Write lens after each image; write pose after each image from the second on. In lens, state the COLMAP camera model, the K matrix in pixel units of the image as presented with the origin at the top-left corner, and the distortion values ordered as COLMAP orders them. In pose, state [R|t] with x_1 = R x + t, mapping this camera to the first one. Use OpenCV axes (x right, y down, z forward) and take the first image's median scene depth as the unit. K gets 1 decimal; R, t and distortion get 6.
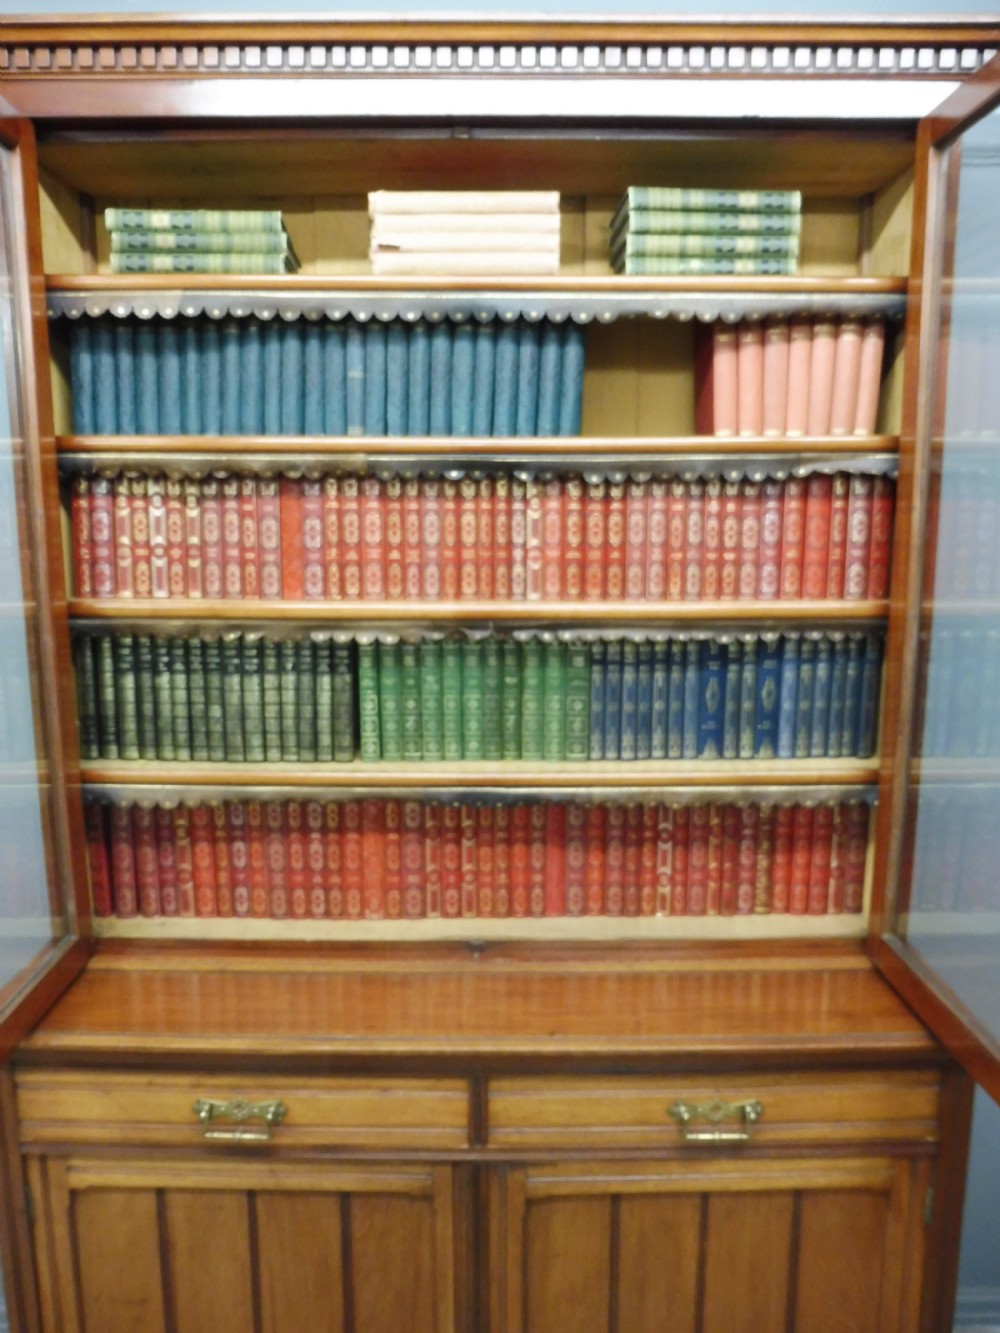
lens RADIAL K [[974.1, 0, 494.8], [0, 974.1, 673.0], [0, 0, 1]] dist [-0.059643, 0.030395]
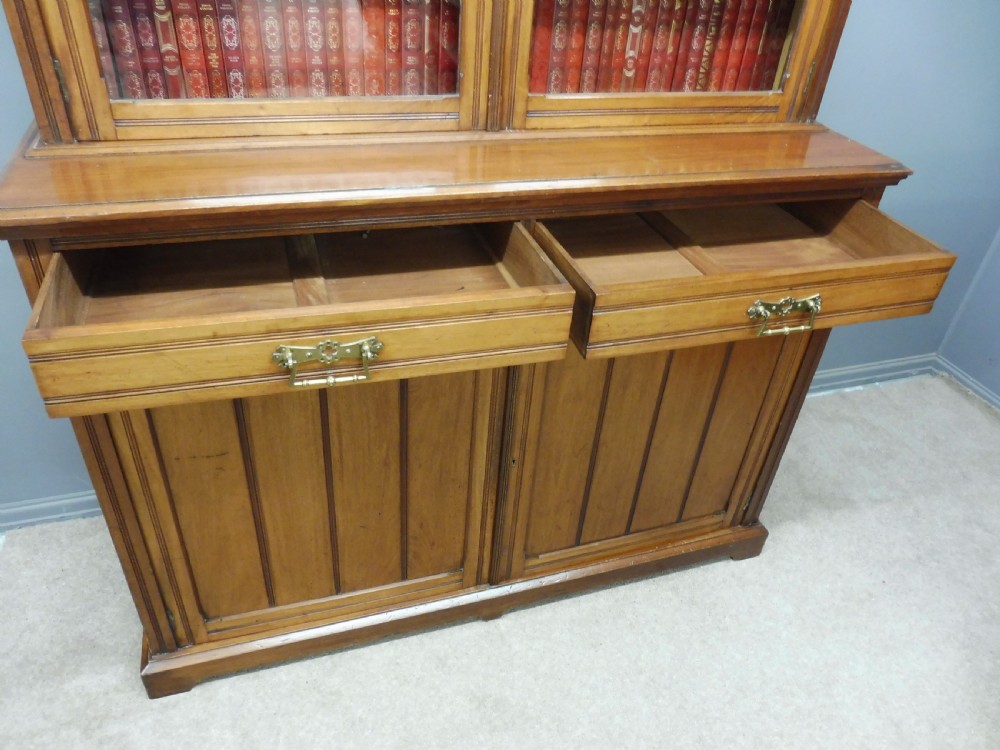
lens RADIAL K [[730.8, 0, 503.9], [0, 730.8, 382.7], [0, 0, 1]] dist [-0.059643, 0.030395]
pose [[0.945499, -0.129114, 0.298933, -0.299215], [-0.018124, 0.895739, 0.444210, 0.201185], [-0.325120, -0.425418, 0.844581, 0.209486]]
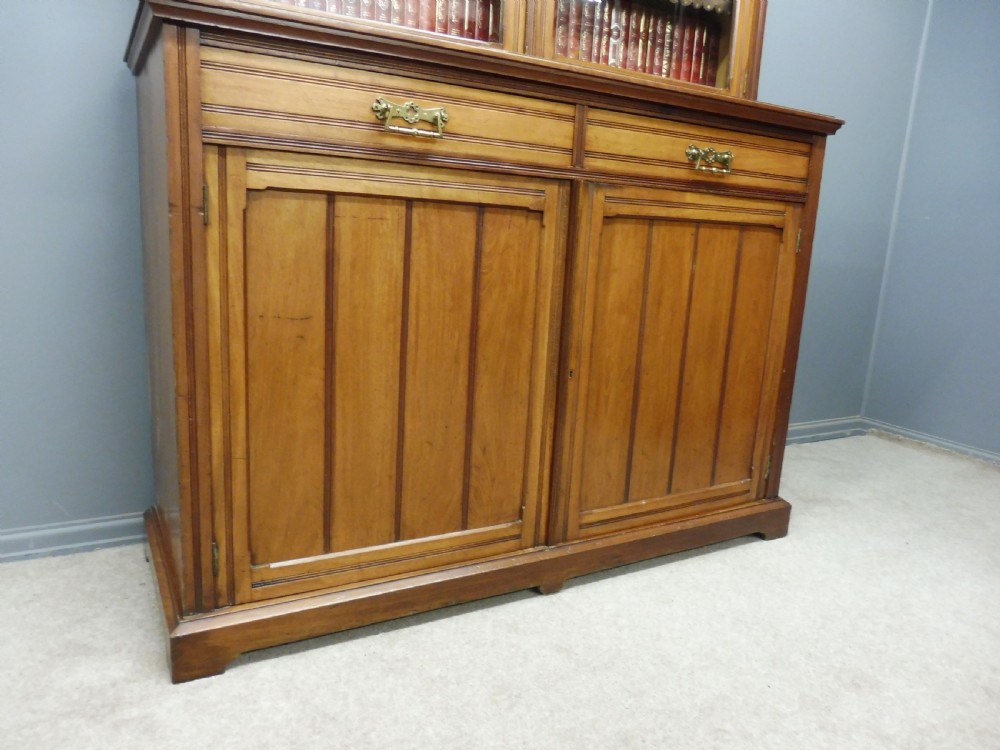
lens RADIAL K [[730.8, 0, 504.4], [0, 730.8, 385.3], [0, 0, 1]] dist [-0.059643, 0.030395]
pose [[0.865111, -0.059287, 0.498065, -0.587650], [0.030803, 0.997395, 0.065221, 0.687166], [-0.500634, -0.041081, 0.864684, 0.170554]]
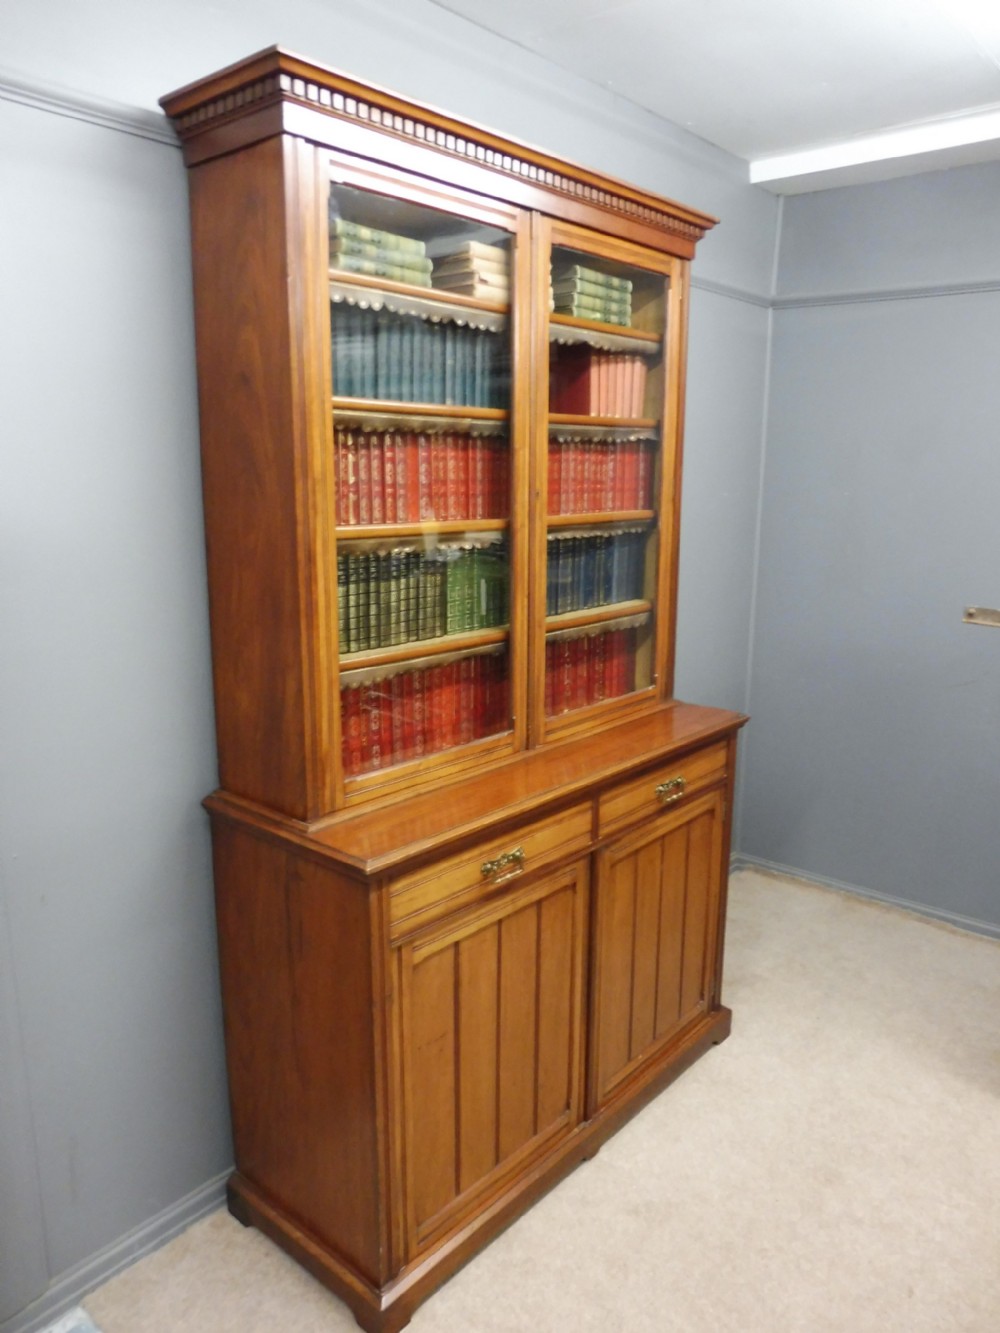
lens RADIAL K [[974.1, 0, 504.9], [0, 974.1, 674.9], [0, 0, 1]] dist [-0.059643, 0.030395]
pose [[0.651699, -0.155084, 0.742454, -1.263948], [0.122706, 0.987536, 0.098570, 0.020298], [-0.748486, 0.026866, 0.662606, -0.006503]]
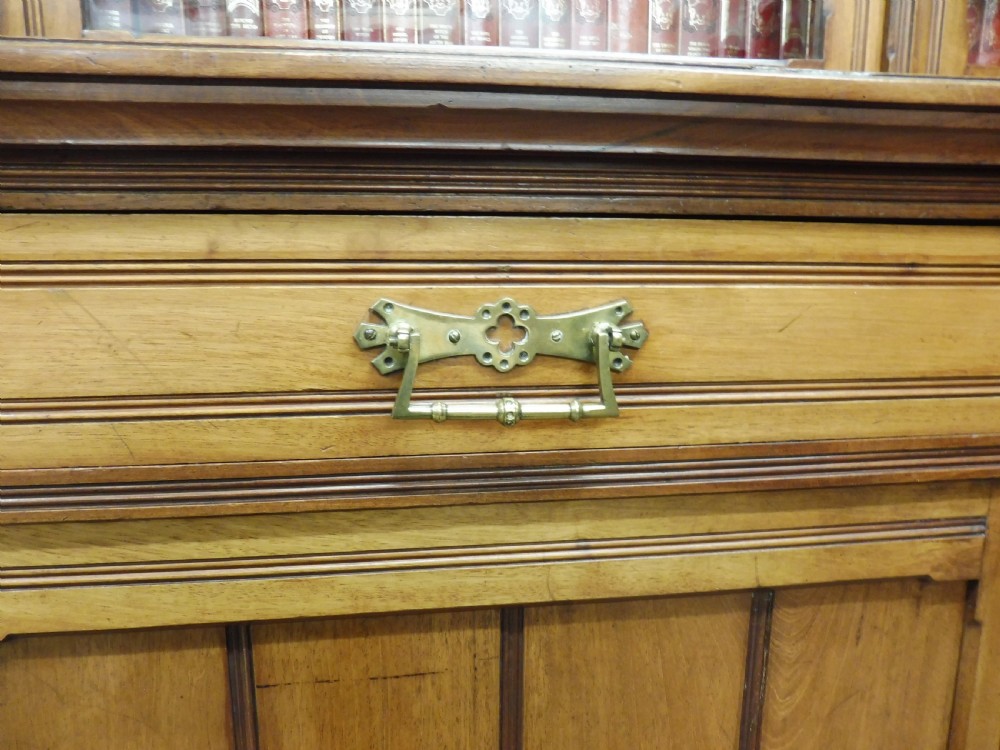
lens RADIAL K [[730.8, 0, 493.7], [0, 730.8, 386.0], [0, 0, 1]] dist [-0.059643, 0.030395]
pose [[0.989062, -0.026025, 0.145184, -0.288705], [0.026520, 0.999647, -0.001471, 0.445348], [-0.145094, 0.005305, 0.989404, 0.718048]]
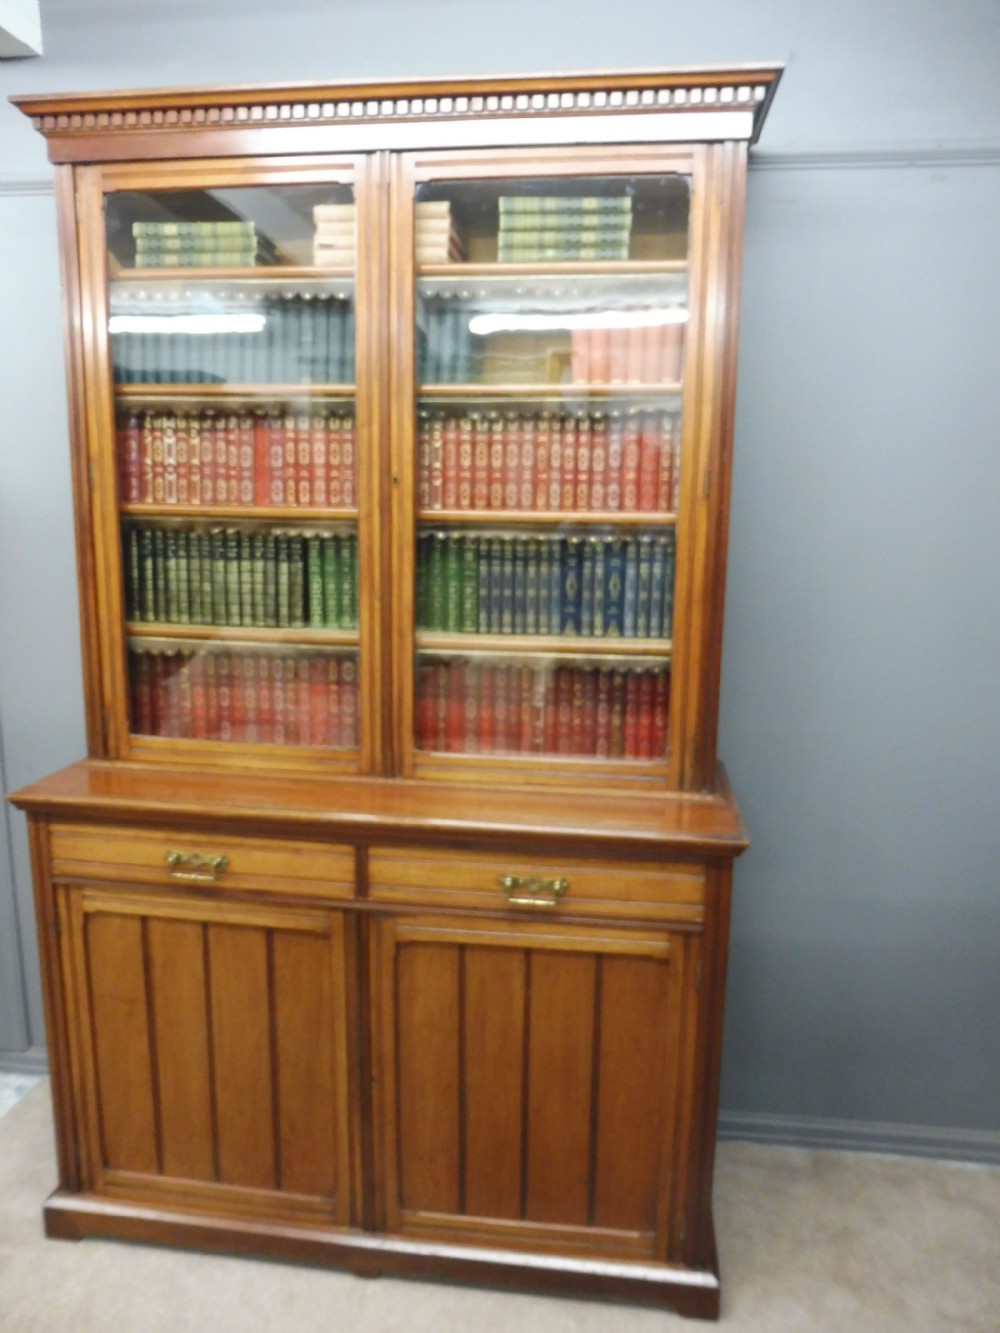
lens RADIAL K [[974.1, 0, 497.8], [0, 974.1, 670.5], [0, 0, 1]] dist [-0.059643, 0.030395]
pose [[0.990709, 0.039739, -0.130064, 0.327137], [-0.038427, 0.999182, 0.012582, 0.134977], [0.130458, -0.007467, 0.991426, -0.329727]]
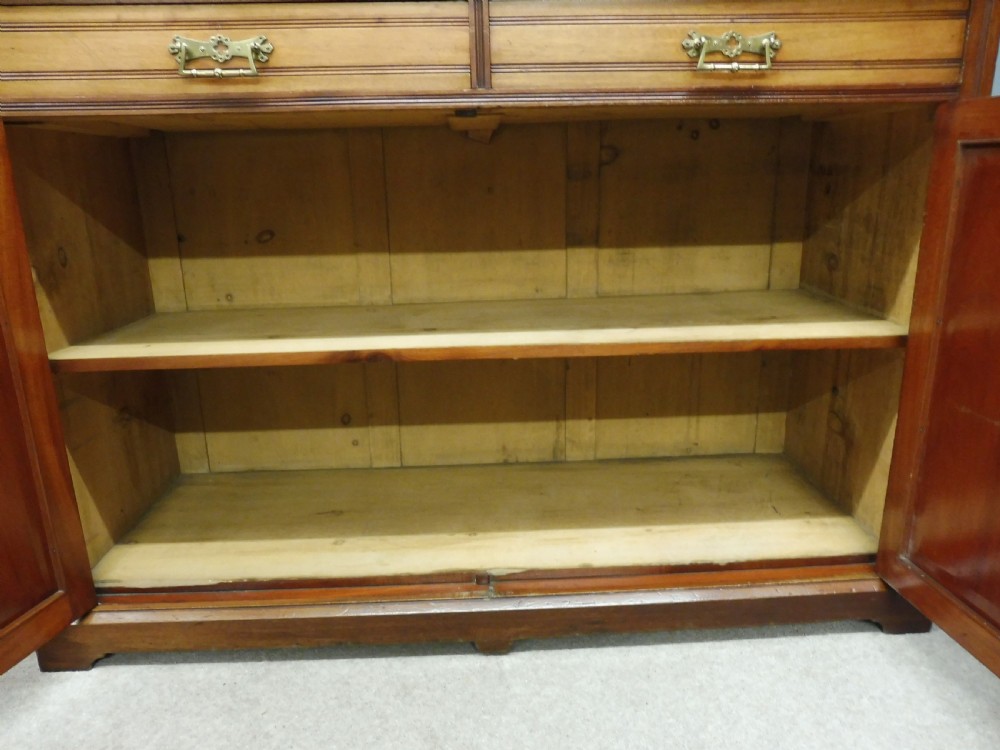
lens RADIAL K [[730.8, 0, 501.6], [0, 730.8, 381.8], [0, 0, 1]] dist [-0.059643, 0.030395]
pose [[0.998854, -0.030197, 0.037124, -0.030857], [0.025815, 0.993223, 0.113319, 0.661276], [-0.040295, -0.112231, 0.992865, 0.257420]]
